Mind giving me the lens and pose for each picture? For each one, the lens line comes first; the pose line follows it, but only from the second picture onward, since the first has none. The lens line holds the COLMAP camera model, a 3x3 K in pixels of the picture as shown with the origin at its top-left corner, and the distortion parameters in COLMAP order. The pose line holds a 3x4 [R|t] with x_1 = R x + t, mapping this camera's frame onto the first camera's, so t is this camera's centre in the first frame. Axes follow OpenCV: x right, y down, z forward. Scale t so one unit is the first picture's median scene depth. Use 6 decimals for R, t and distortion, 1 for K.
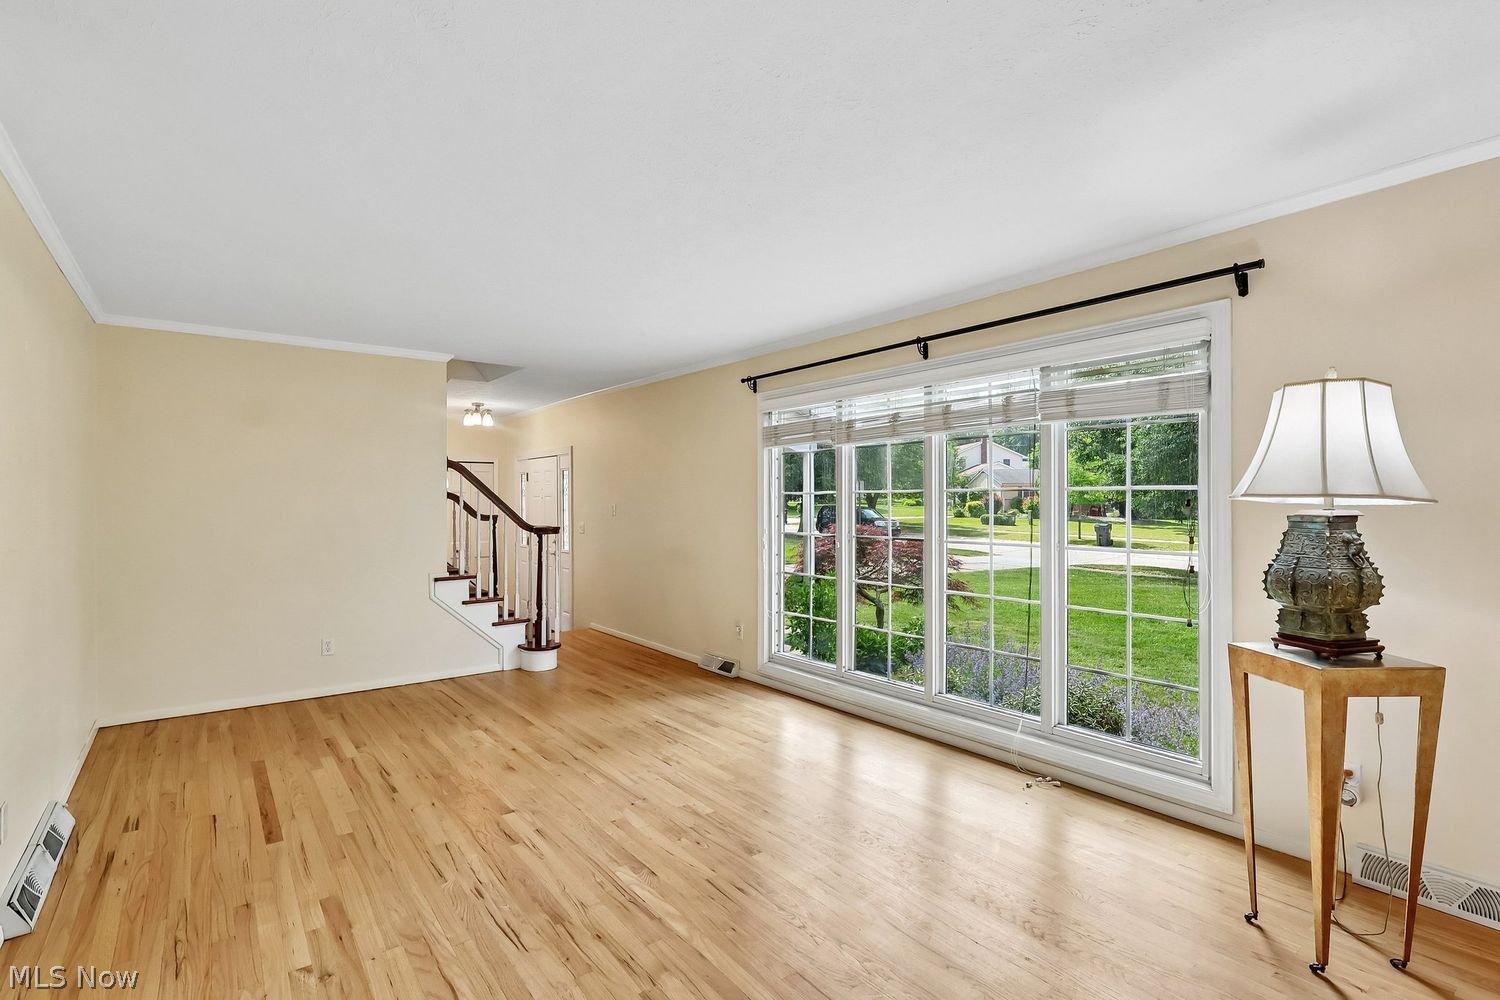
lens RADIAL K [[707.5, 0, 750.0], [0, 707.5, 500.0], [0, 0, 1]] dist [-0.003797, -0.000440]
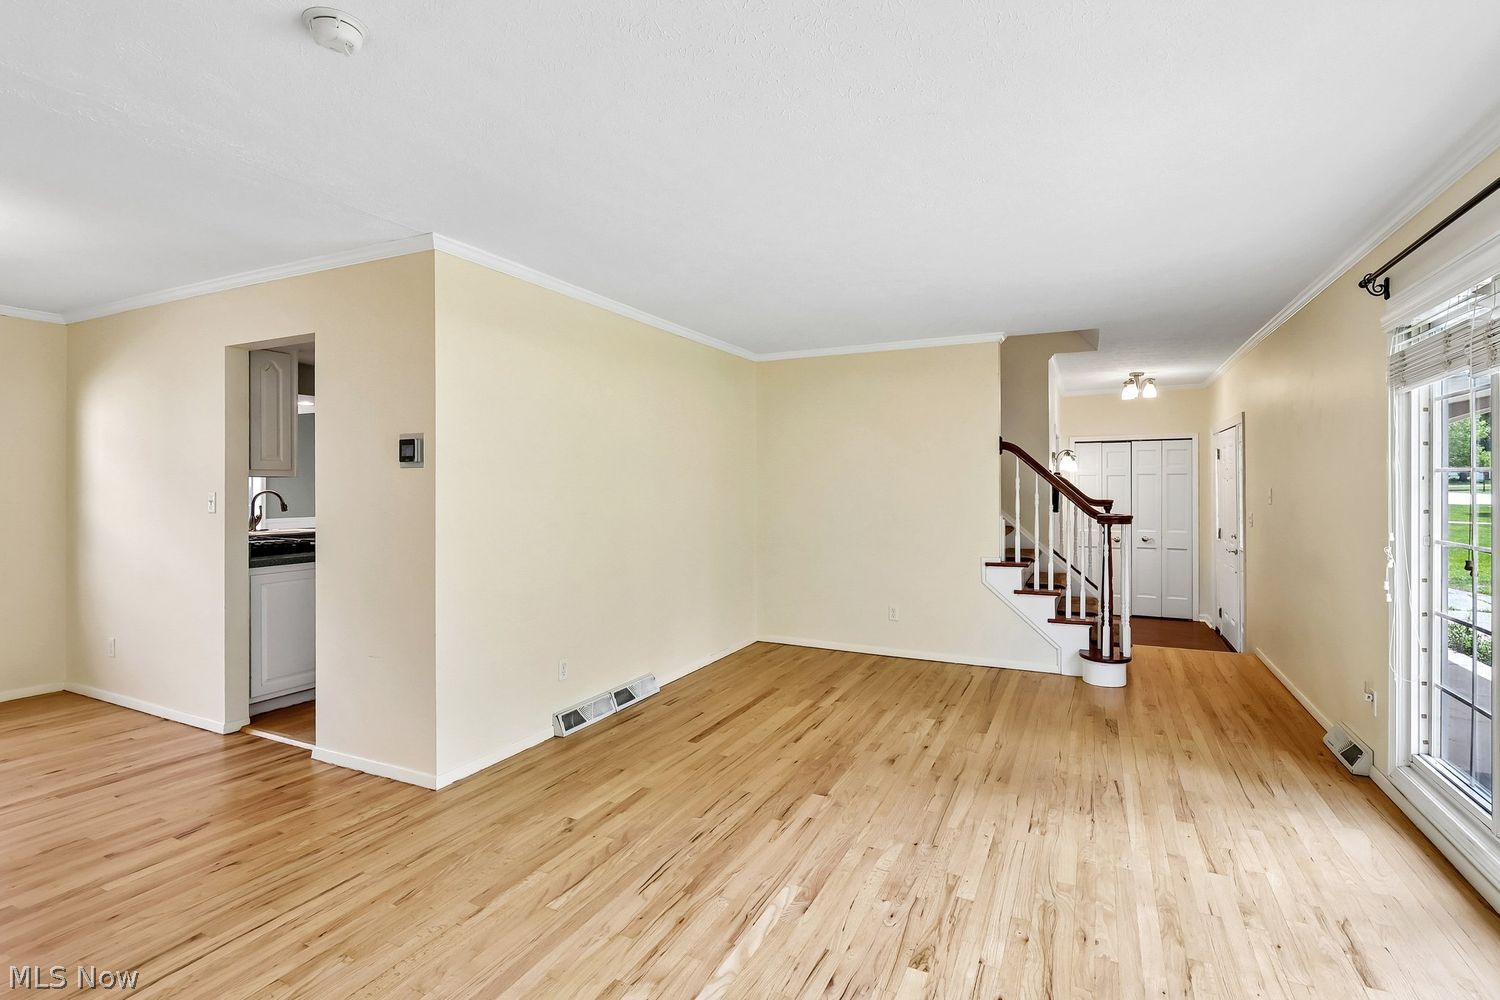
lens RADIAL K [[712.3, 0, 745.7], [0, 712.3, 490.3], [0, 0, 1]] dist [-0.001318, 0.001250]
pose [[0.439648, 0.006758, -0.898145, 0.475263], [0.002141, 0.999961, 0.008572, 0.000449], [0.898168, -0.005691, 0.439616, 0.420982]]
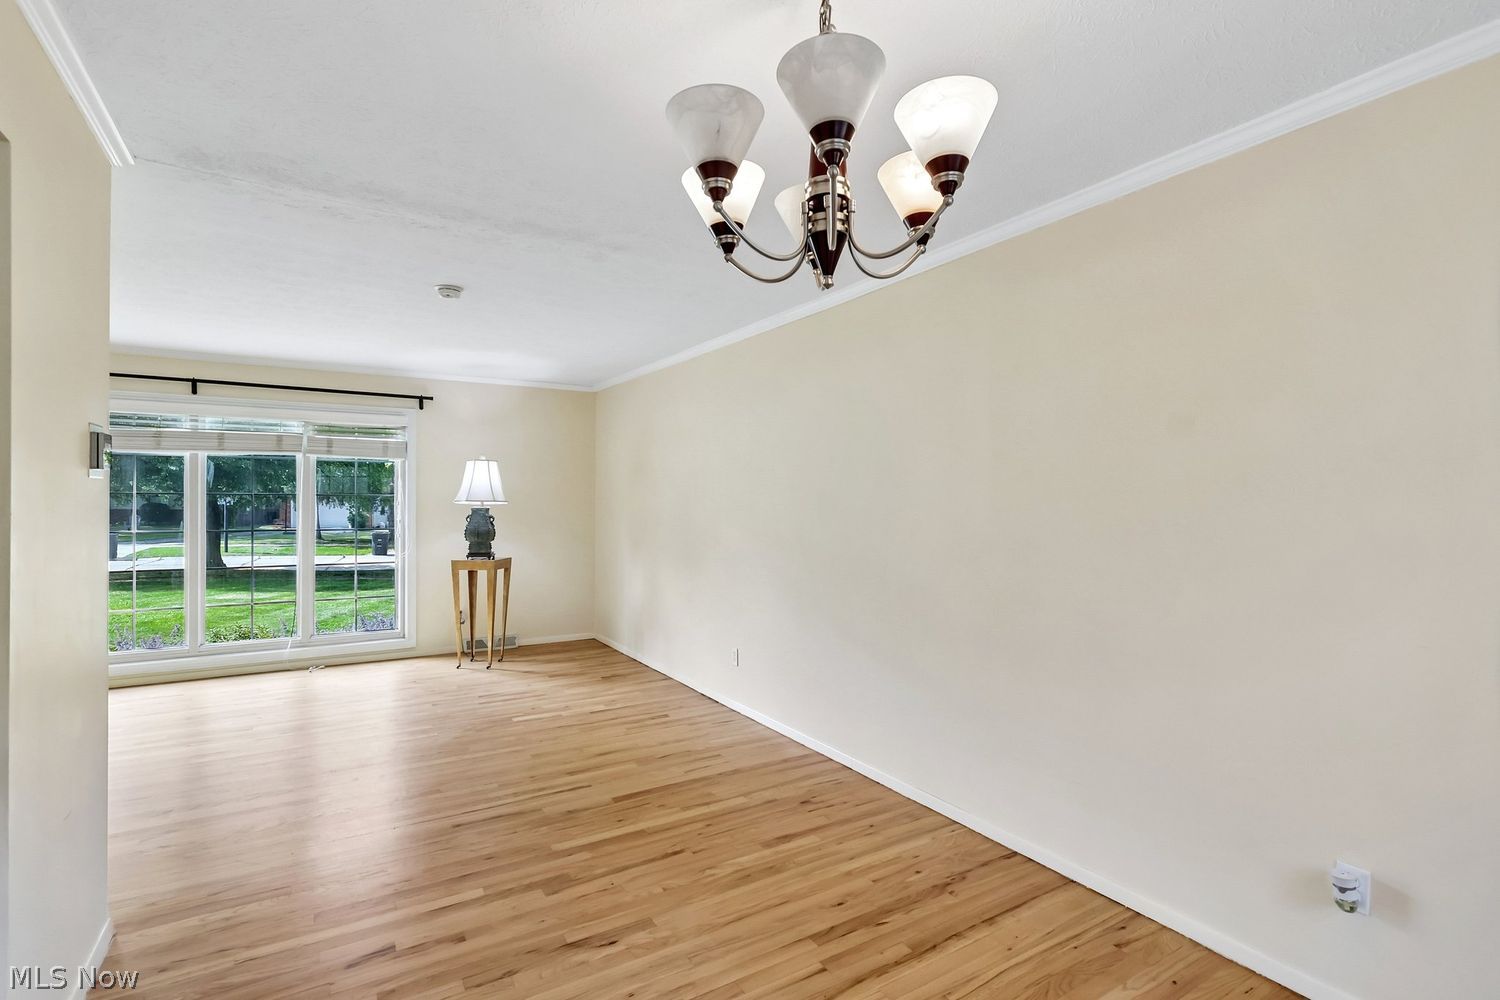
lens RADIAL K [[708.0, 0, 747.2], [0, 708.0, 512.1], [0, 0, 1]] dist [0.000495, 0.000468]
pose [[0.099337, -0.011734, 0.994985, -1.146873], [-0.007736, 0.999891, 0.012564, -0.004415], [-0.995024, -0.008945, 0.099236, -0.189721]]
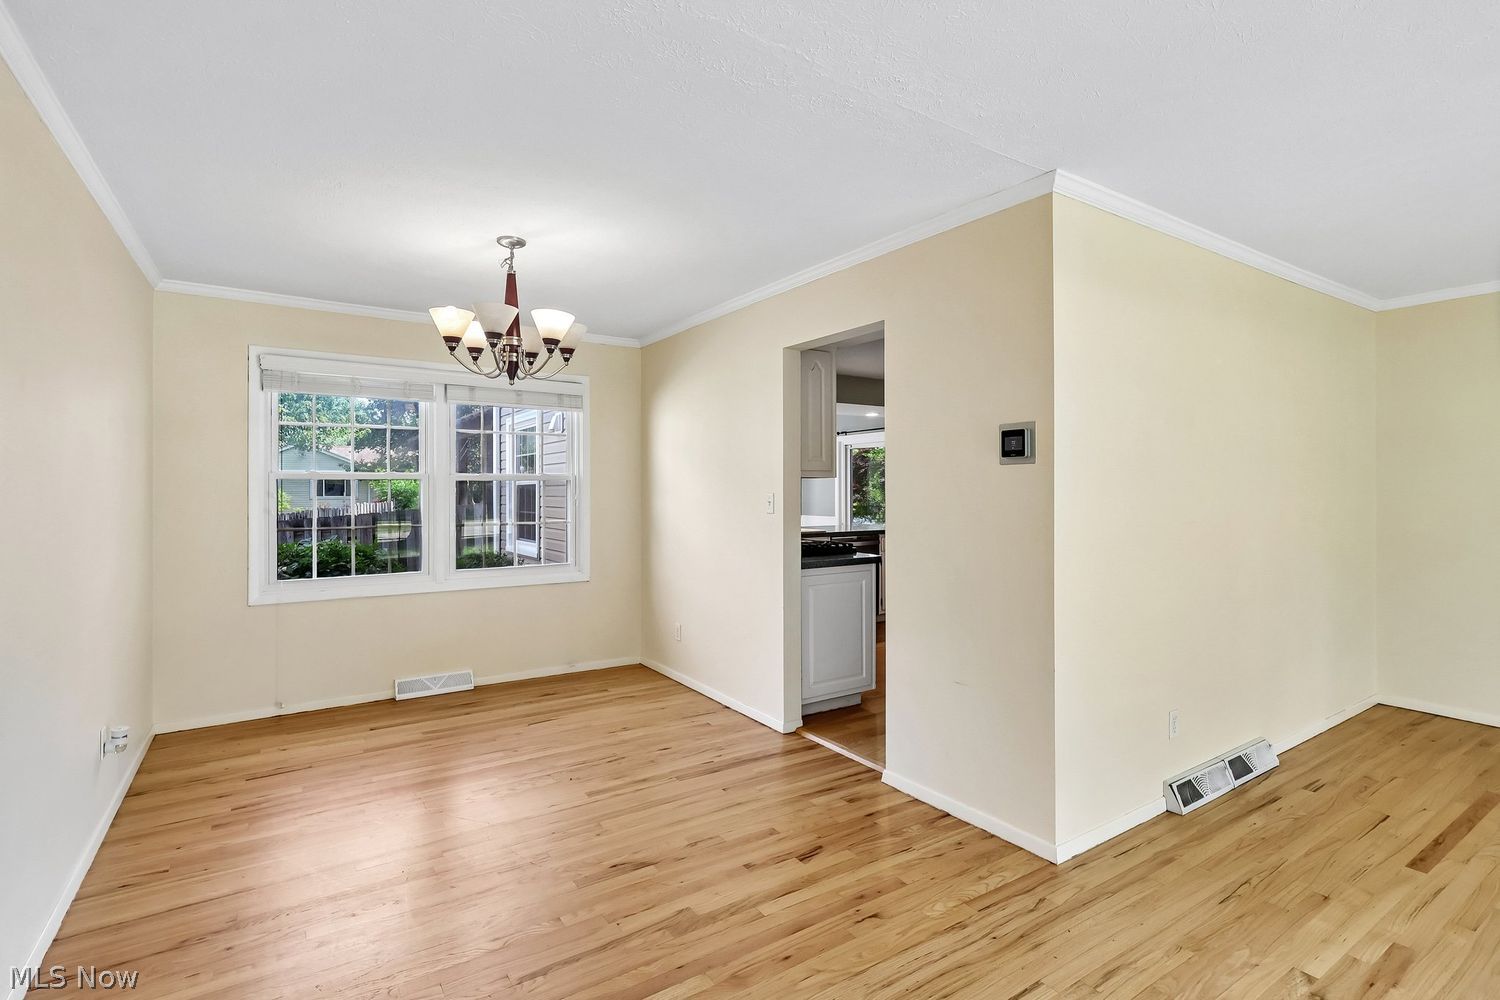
lens RADIAL K [[712.3, 0, 745.7], [0, 712.3, 490.3], [0, 0, 1]] dist [-0.001318, 0.001250]
pose [[-0.072283, 0.006755, -0.997361, 0.227913], [0.005172, 0.999966, 0.006398, 0.000128], [0.997371, -0.004696, -0.072316, 0.191471]]
